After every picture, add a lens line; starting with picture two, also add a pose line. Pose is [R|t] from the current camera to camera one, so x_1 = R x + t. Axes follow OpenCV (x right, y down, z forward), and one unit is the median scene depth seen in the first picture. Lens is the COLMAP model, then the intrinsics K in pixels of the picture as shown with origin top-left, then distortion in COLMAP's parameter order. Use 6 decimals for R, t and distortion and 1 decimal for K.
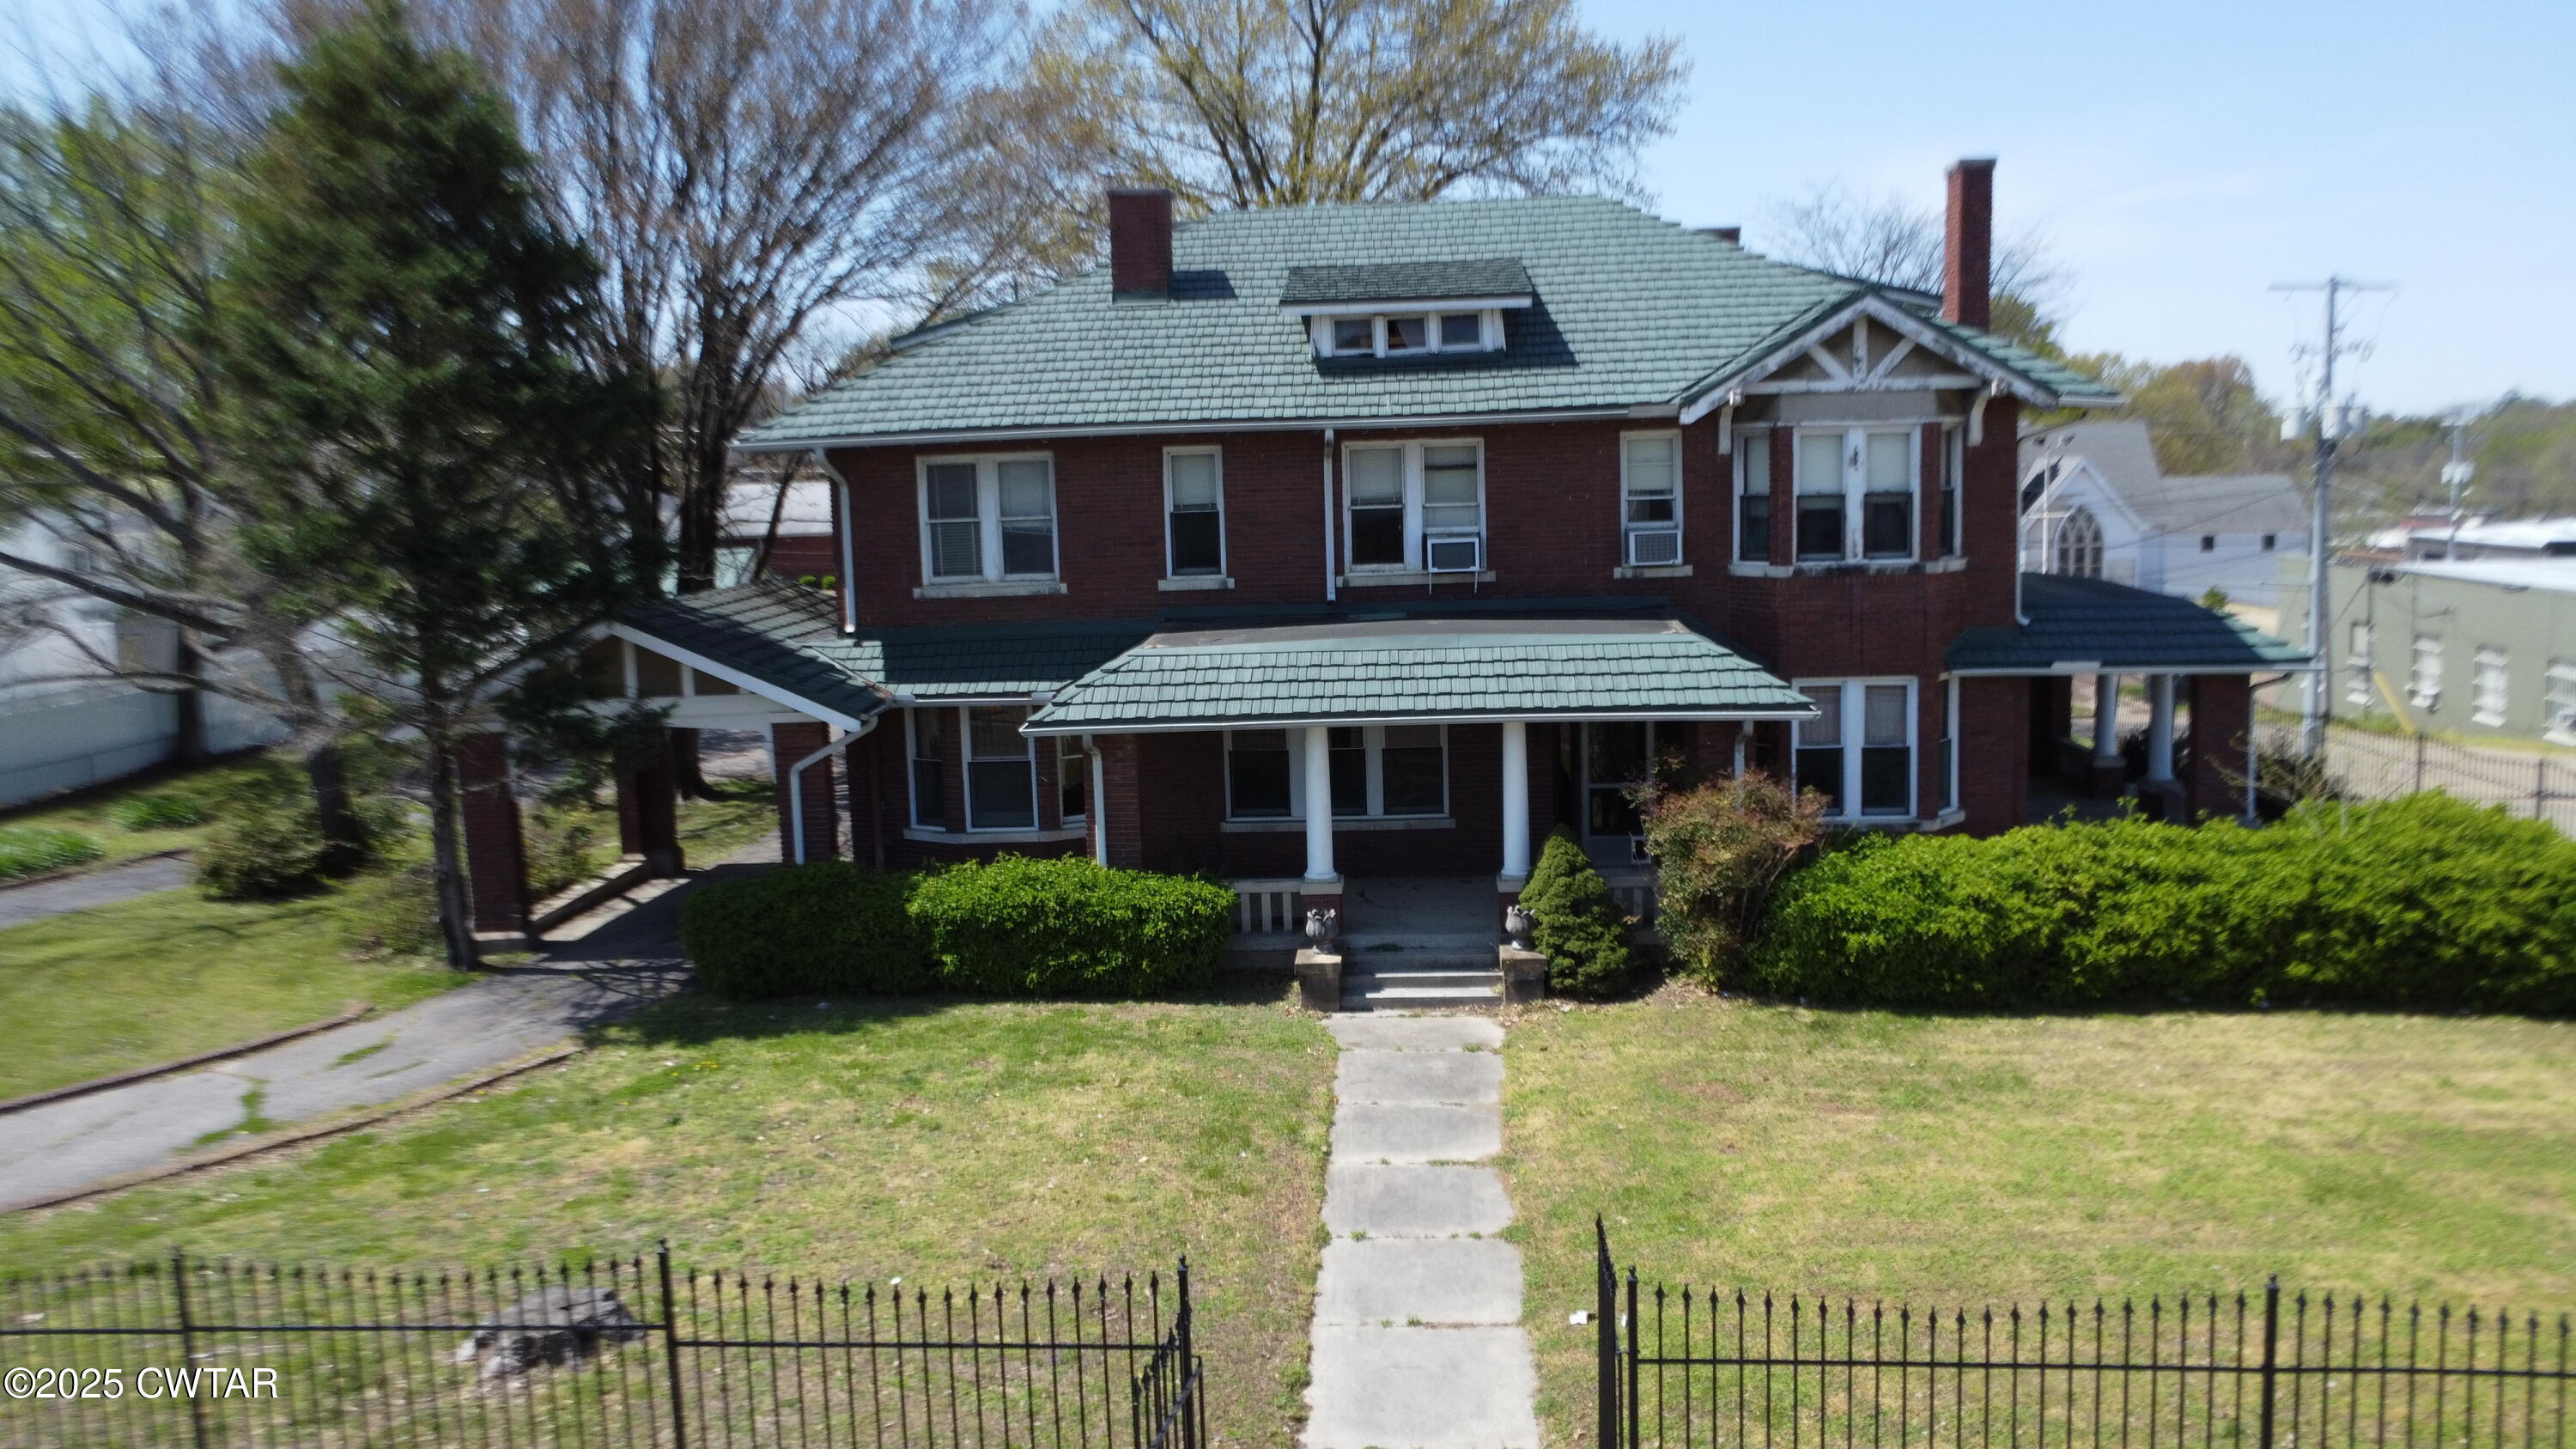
lens RADIAL K [[1898.5, 0, 1278.2], [0, 1898.5, 722.3], [0, 0, 1]] dist [0.010179, 0.004983]
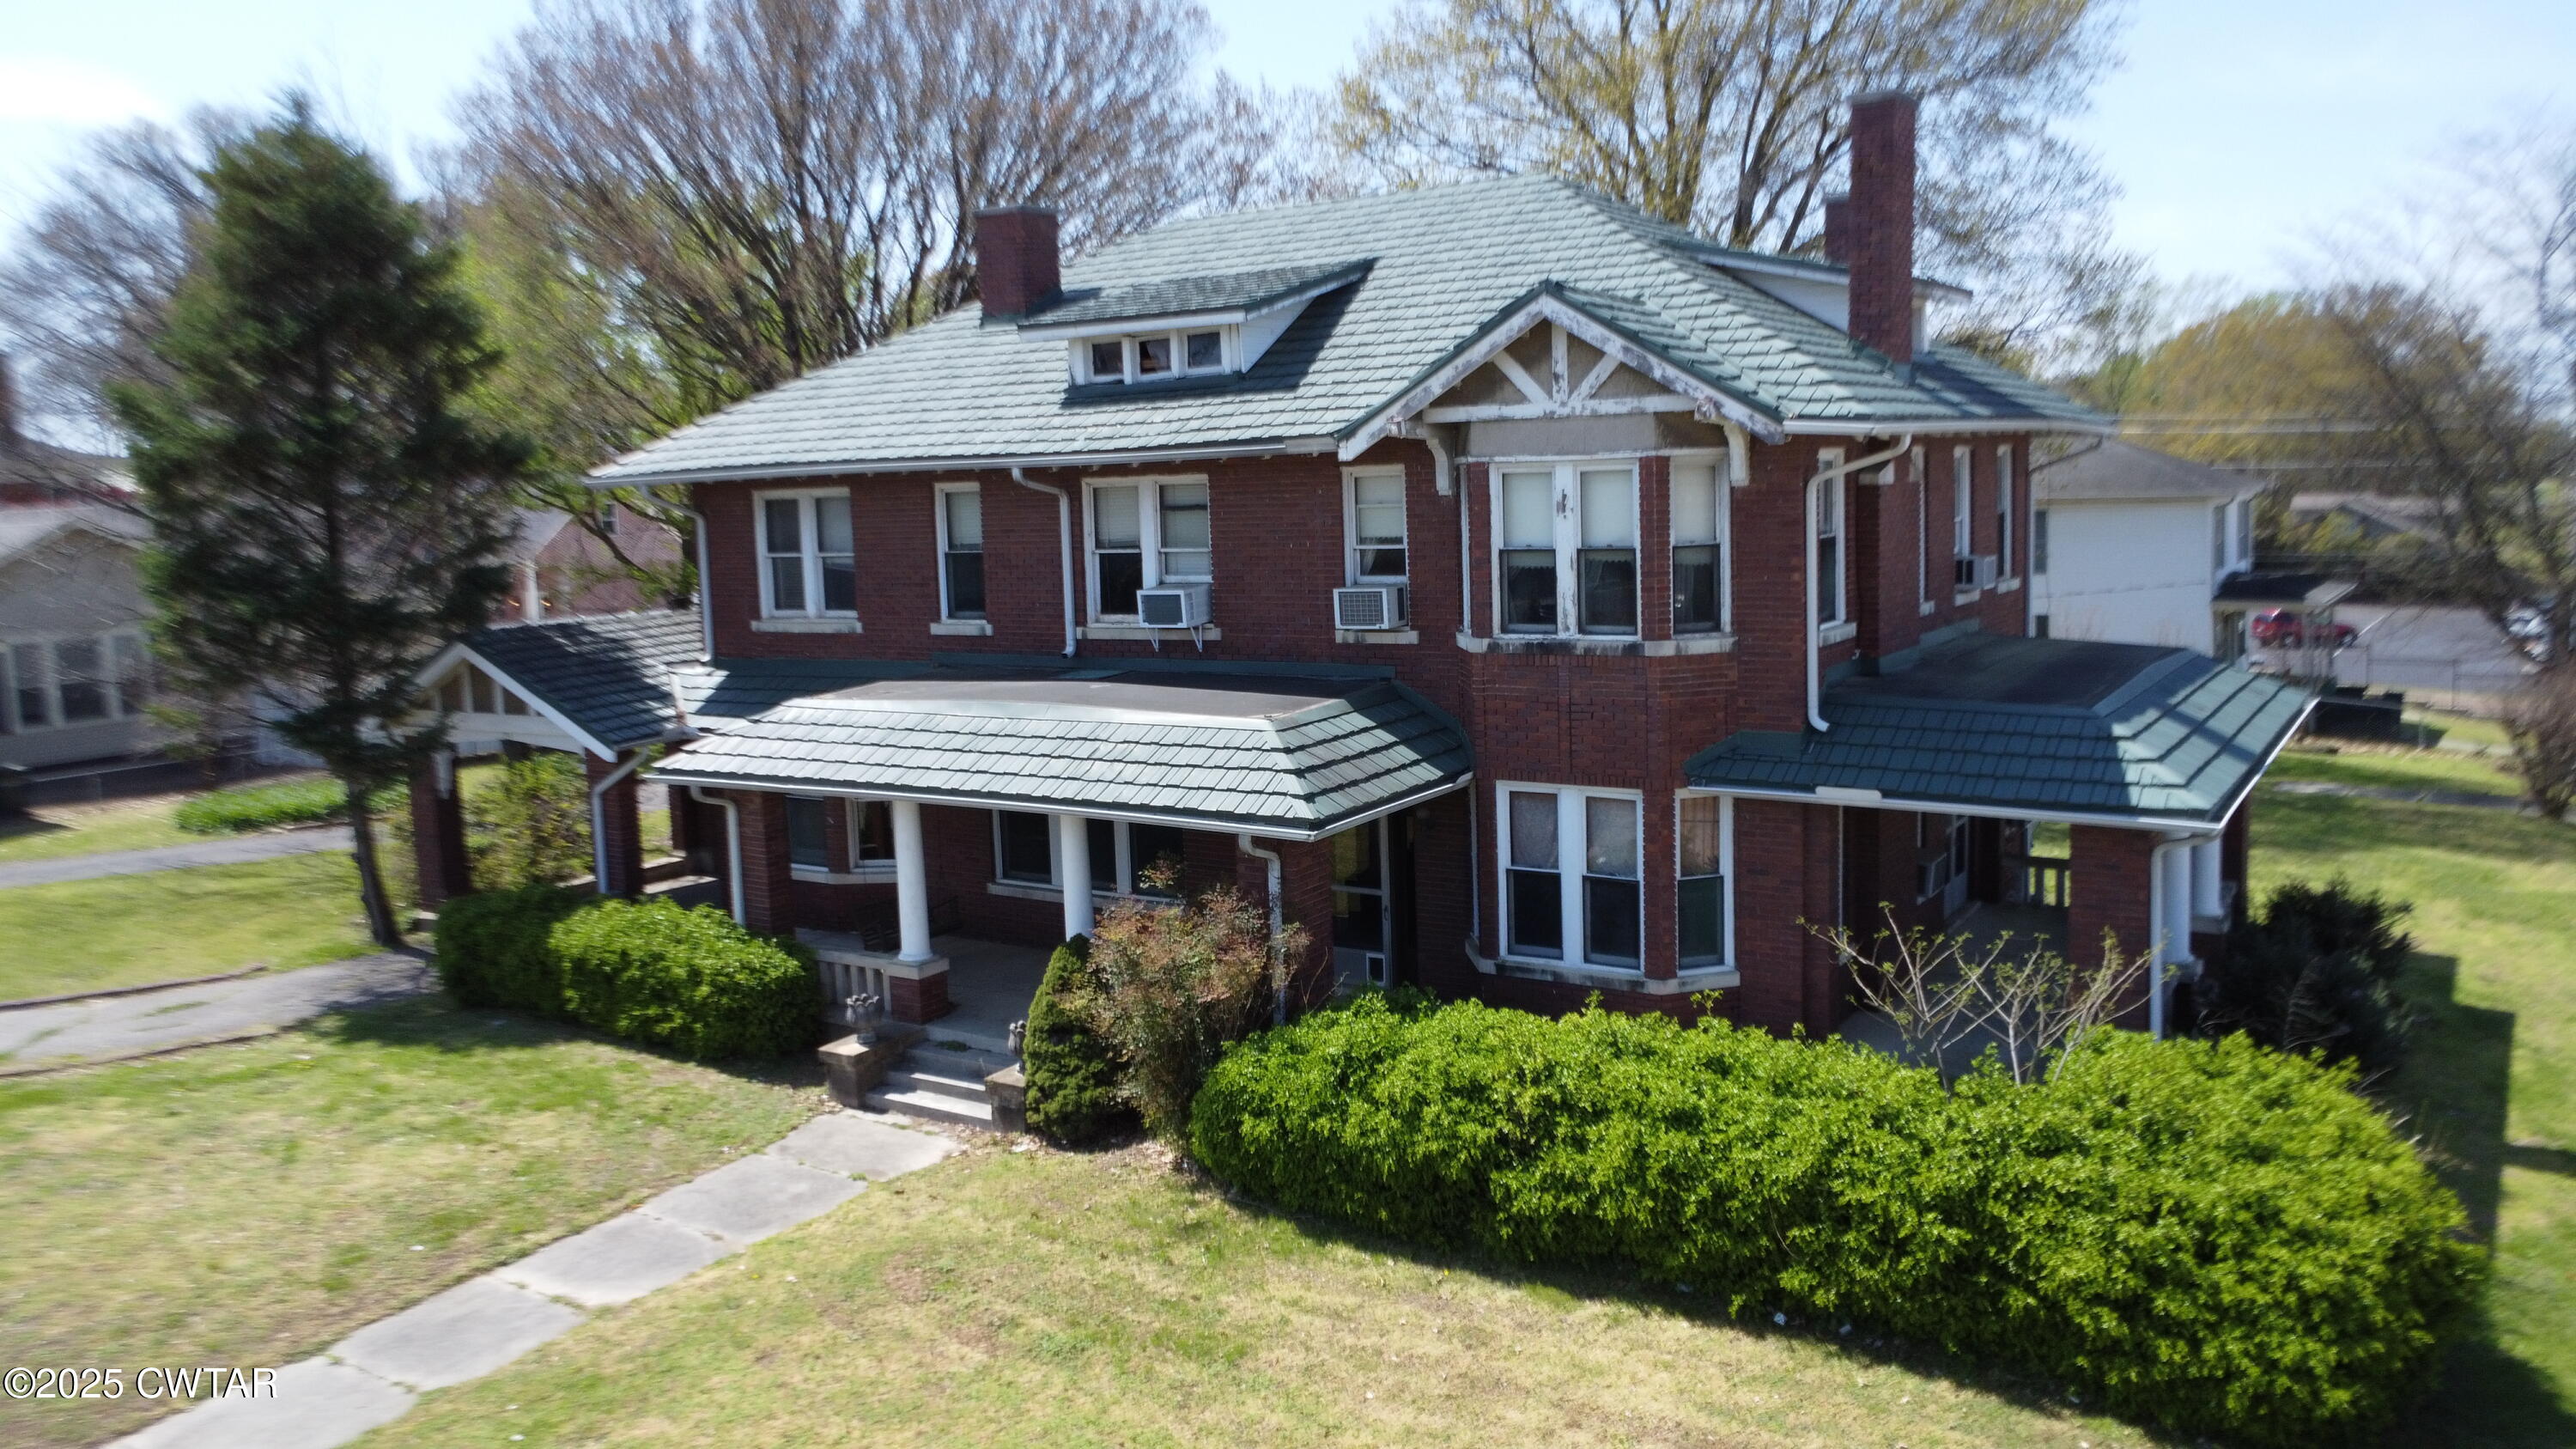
lens RADIAL K [[1898.5, 0, 1285.5], [0, 1898.5, 715.9], [0, 0, 1]] dist [0.010179, 0.004983]
pose [[0.870940, 0.062406, -0.487411, 0.594432], [-0.060413, 0.997977, 0.019827, -0.061851], [0.487662, 0.012178, 0.872948, 0.274269]]
